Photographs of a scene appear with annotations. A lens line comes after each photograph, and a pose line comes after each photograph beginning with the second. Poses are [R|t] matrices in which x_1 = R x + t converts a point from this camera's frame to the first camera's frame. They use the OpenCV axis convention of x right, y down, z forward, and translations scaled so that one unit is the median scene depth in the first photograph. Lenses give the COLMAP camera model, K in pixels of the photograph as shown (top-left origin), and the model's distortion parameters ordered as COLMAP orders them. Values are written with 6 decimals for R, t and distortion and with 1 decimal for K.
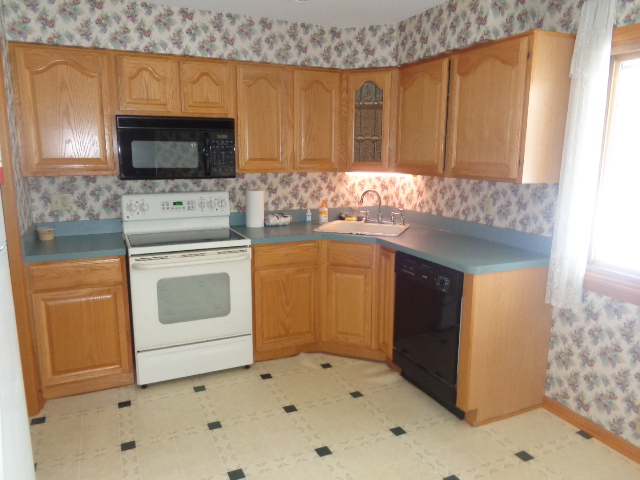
lens RADIAL K [[479.1, 0, 317.4], [0, 479.1, 238.6], [0, 0, 1]] dist [-0.007138, 0.003840]
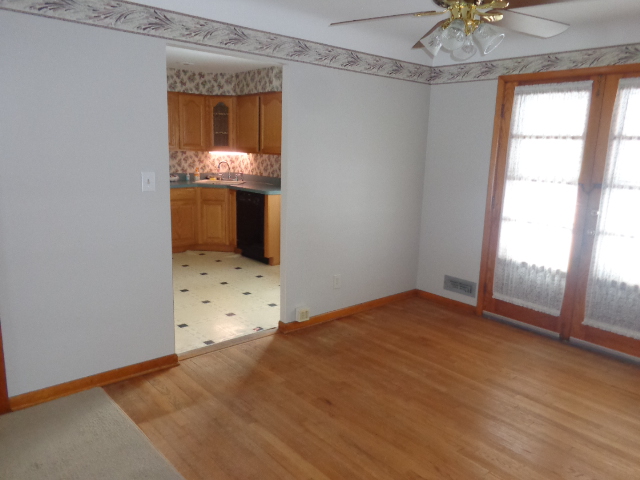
lens RADIAL K [[479.1, 0, 321.7], [0, 479.1, 236.2], [0, 0, 1]] dist [-0.007138, 0.003840]
pose [[0.957232, -0.030200, 0.287742, -0.074244], [0.026764, 0.999516, 0.015868, 0.189269], [-0.288082, -0.007489, 0.957577, -0.987975]]
